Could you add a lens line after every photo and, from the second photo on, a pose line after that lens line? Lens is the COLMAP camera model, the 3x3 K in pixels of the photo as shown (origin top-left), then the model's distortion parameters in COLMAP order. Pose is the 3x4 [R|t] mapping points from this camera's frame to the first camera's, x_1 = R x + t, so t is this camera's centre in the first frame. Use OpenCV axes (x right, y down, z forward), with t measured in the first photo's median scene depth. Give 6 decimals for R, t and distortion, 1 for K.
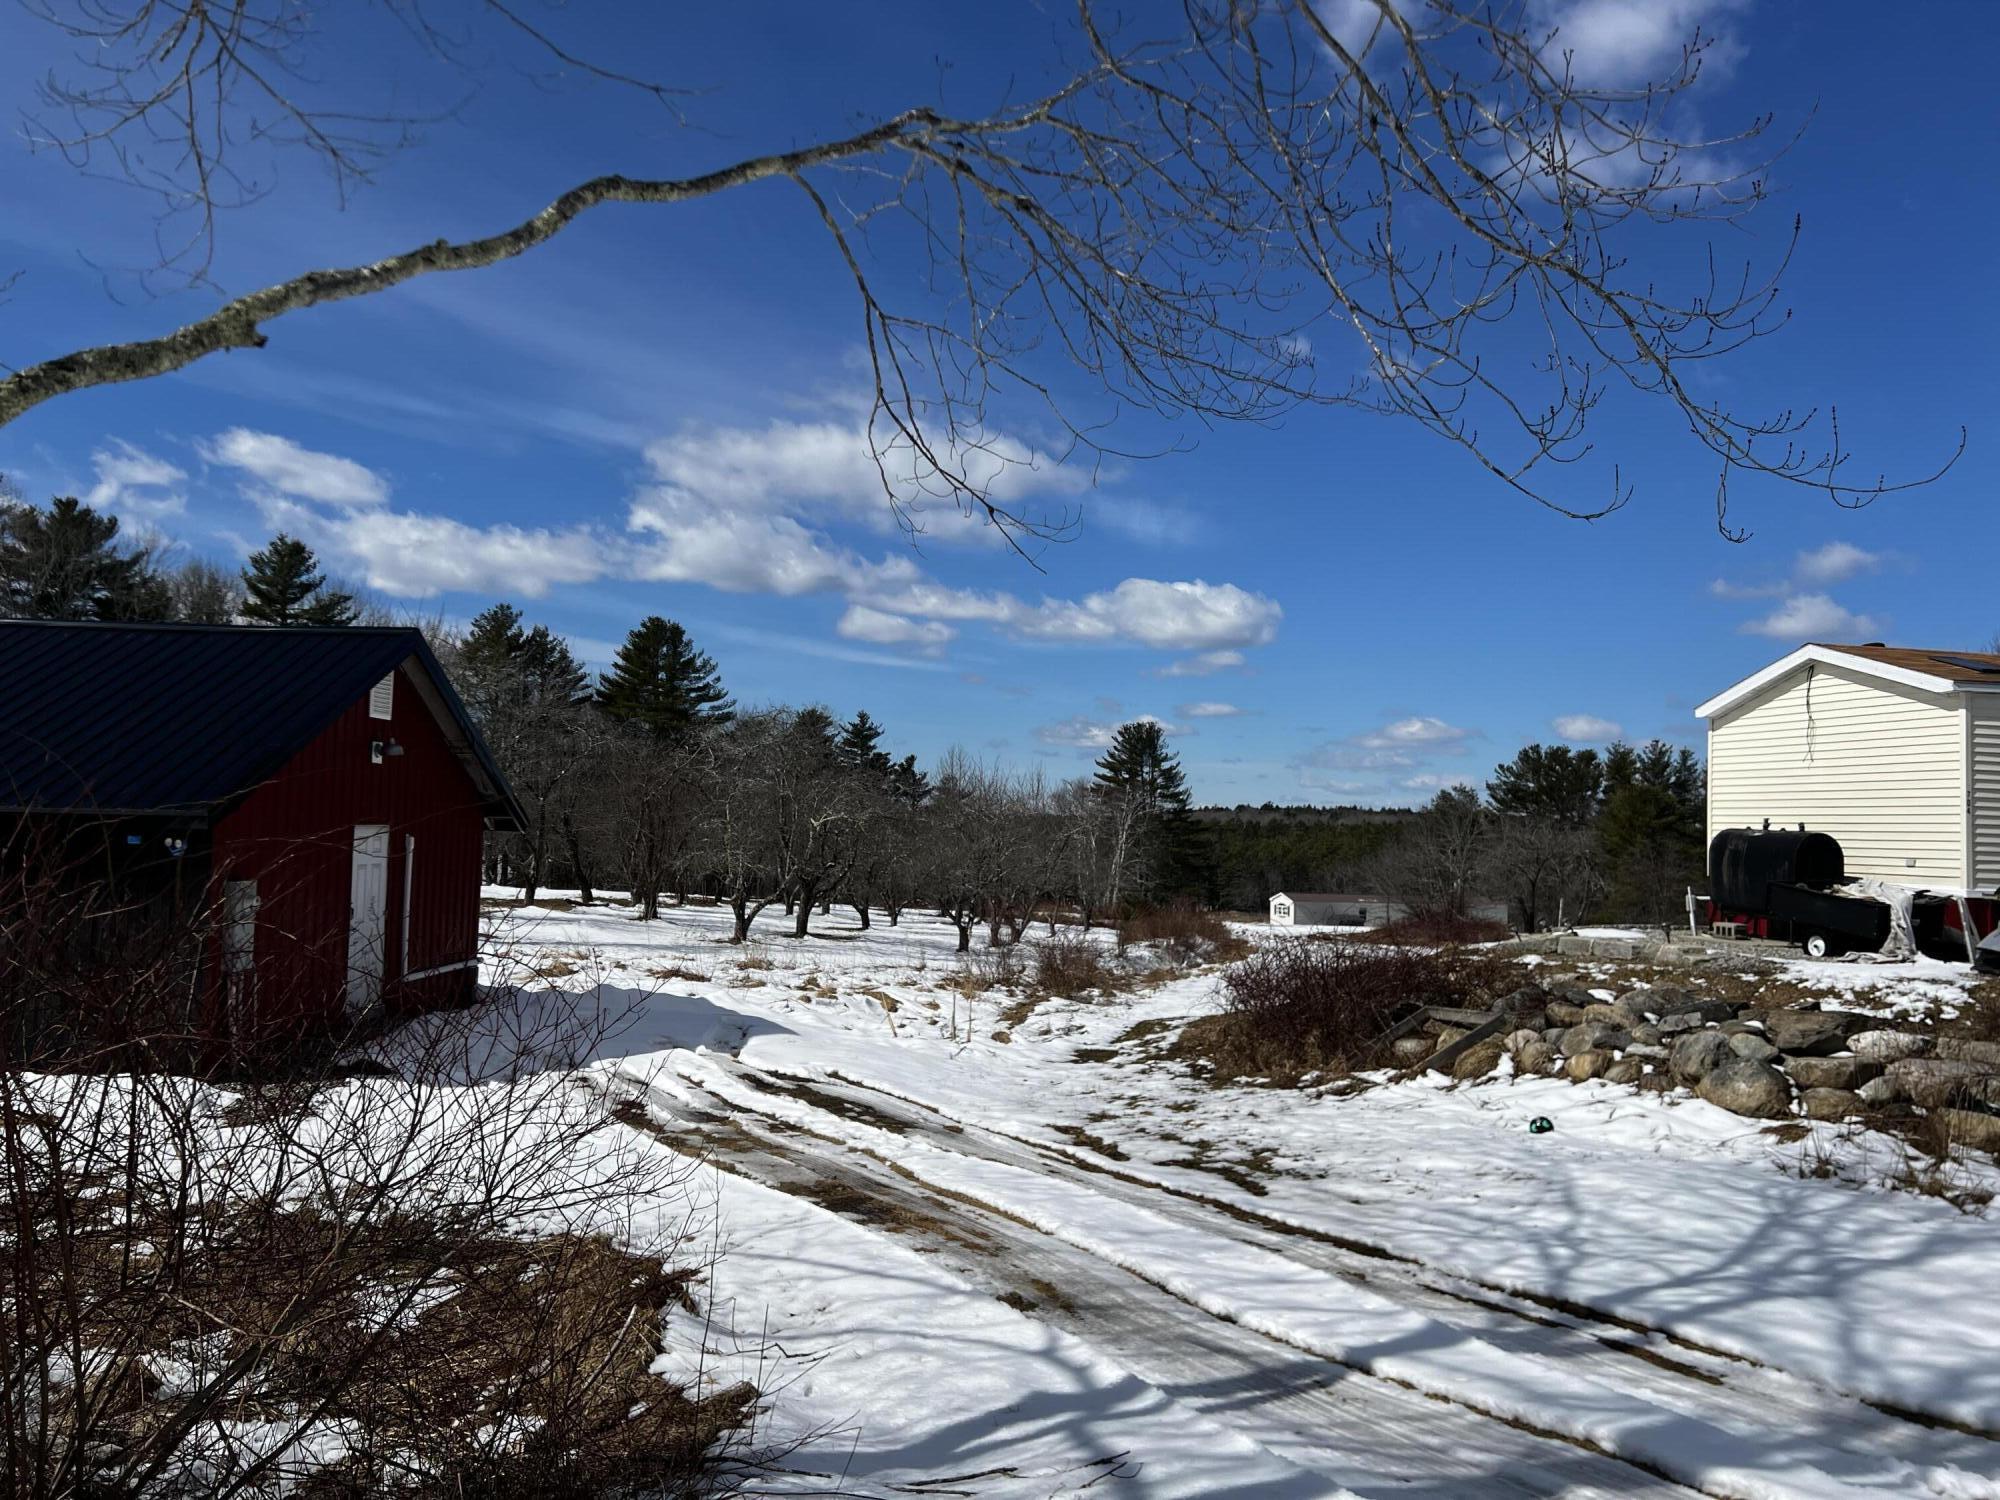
lens RADIAL K [[1493.2, 0, 1002.6], [0, 1493.2, 769.3], [0, 0, 1]] dist [0.055594, -0.064642]
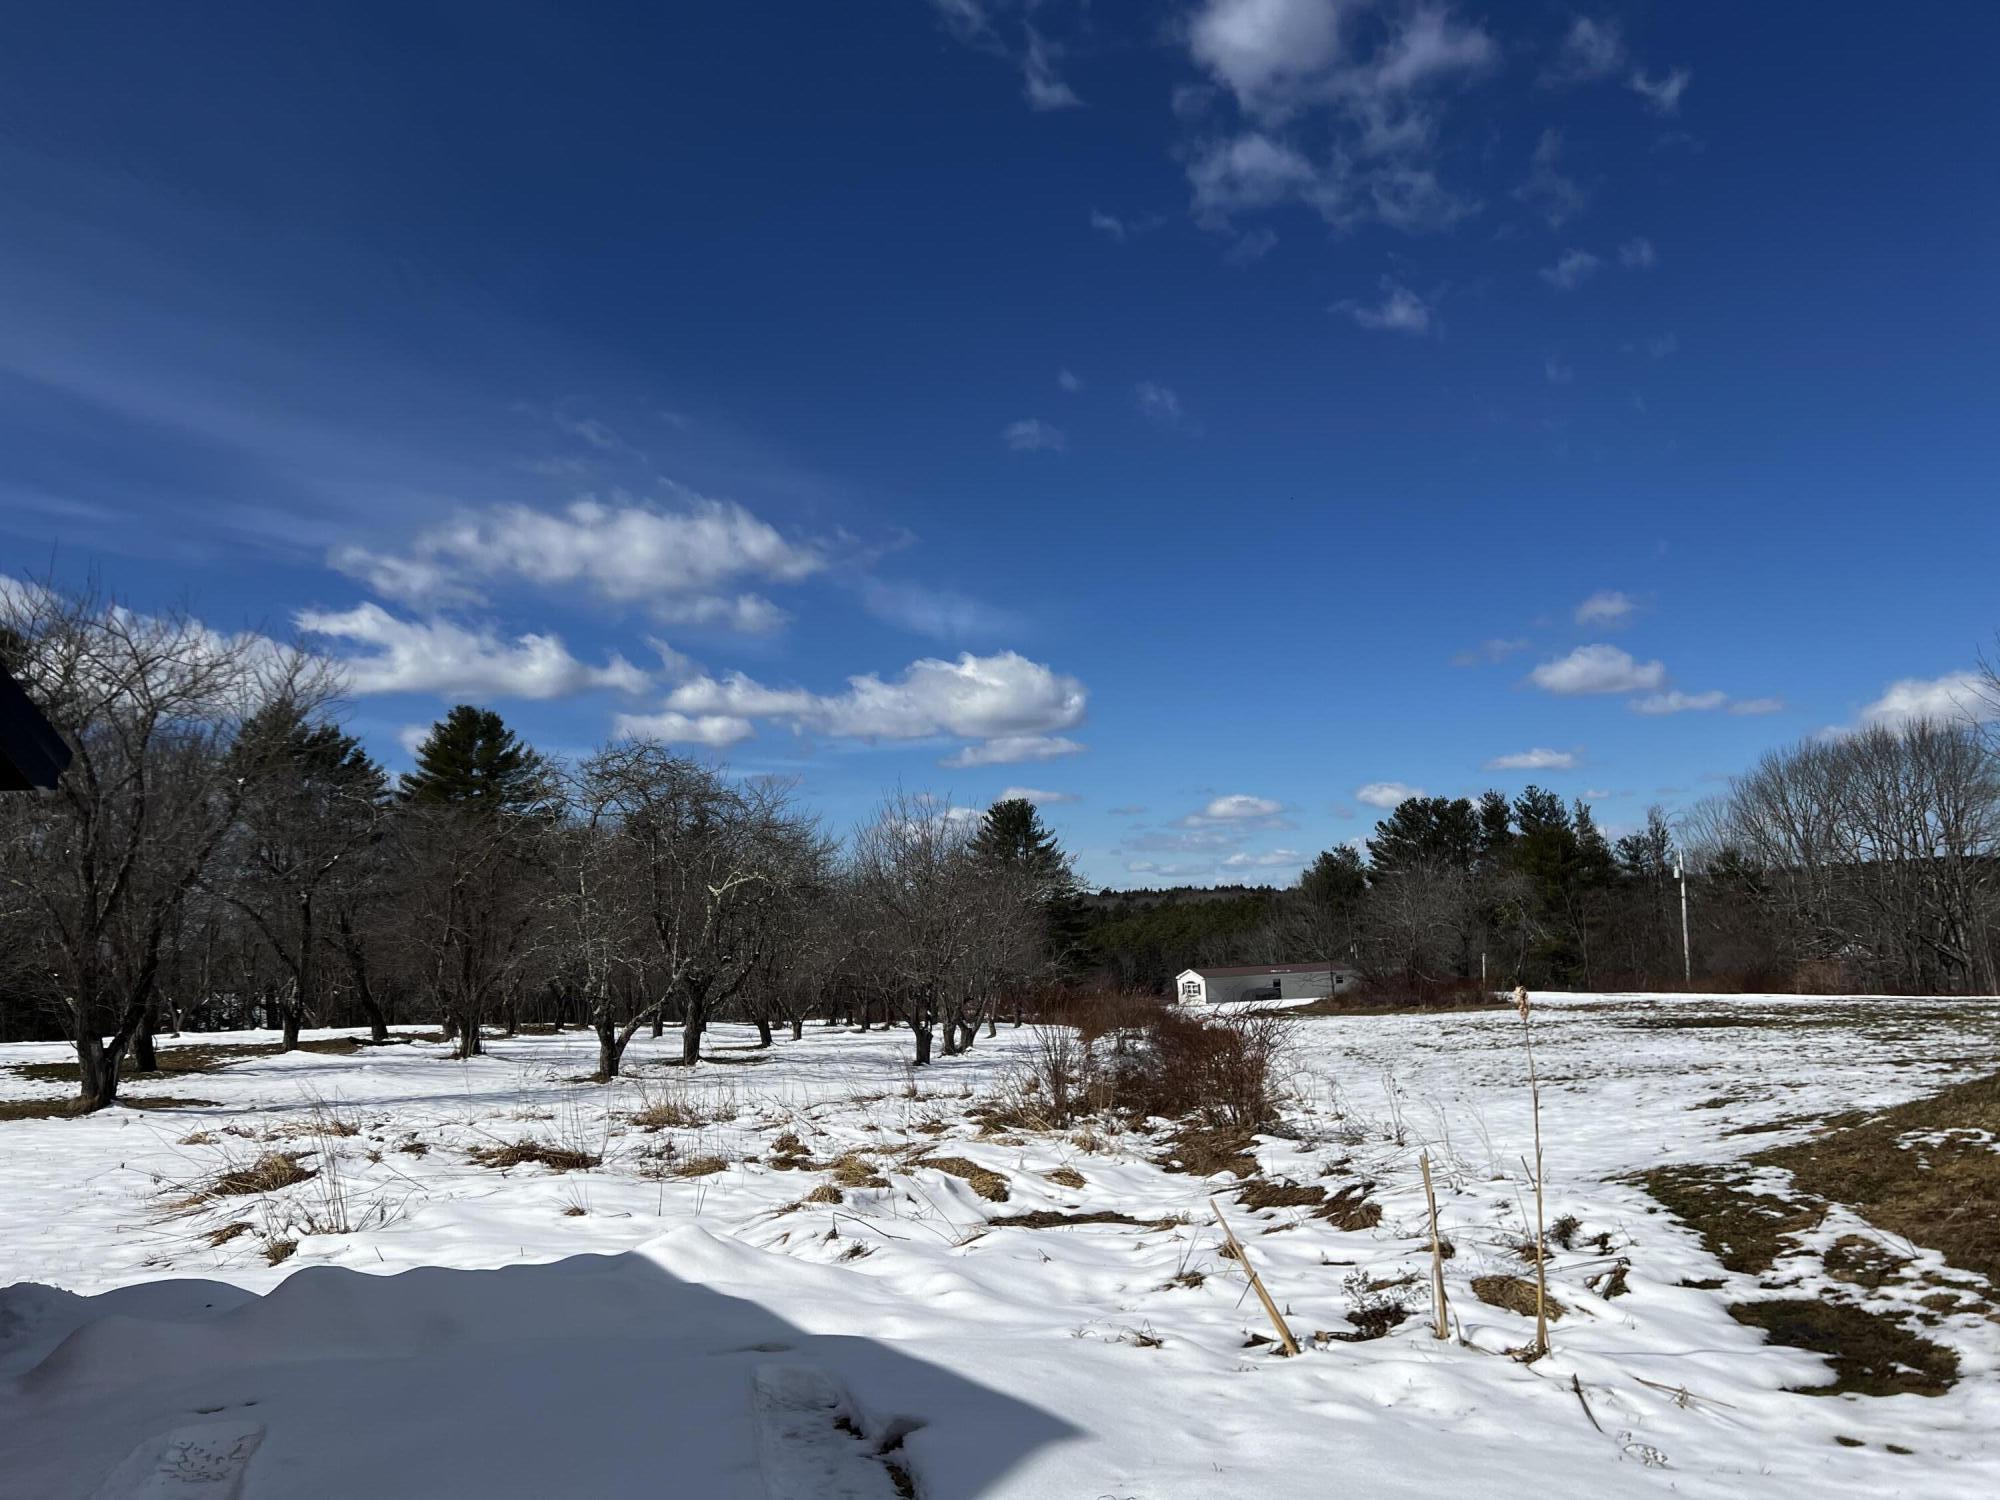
lens RADIAL K [[1493.2, 0, 1005.9], [0, 1493.2, 731.8], [0, 0, 1]] dist [0.055594, -0.064642]
pose [[0.991281, -0.058272, 0.118182, -0.051648], [0.068857, 0.993777, -0.087556, 0.023799], [-0.112344, 0.094930, 0.989124, 0.219554]]
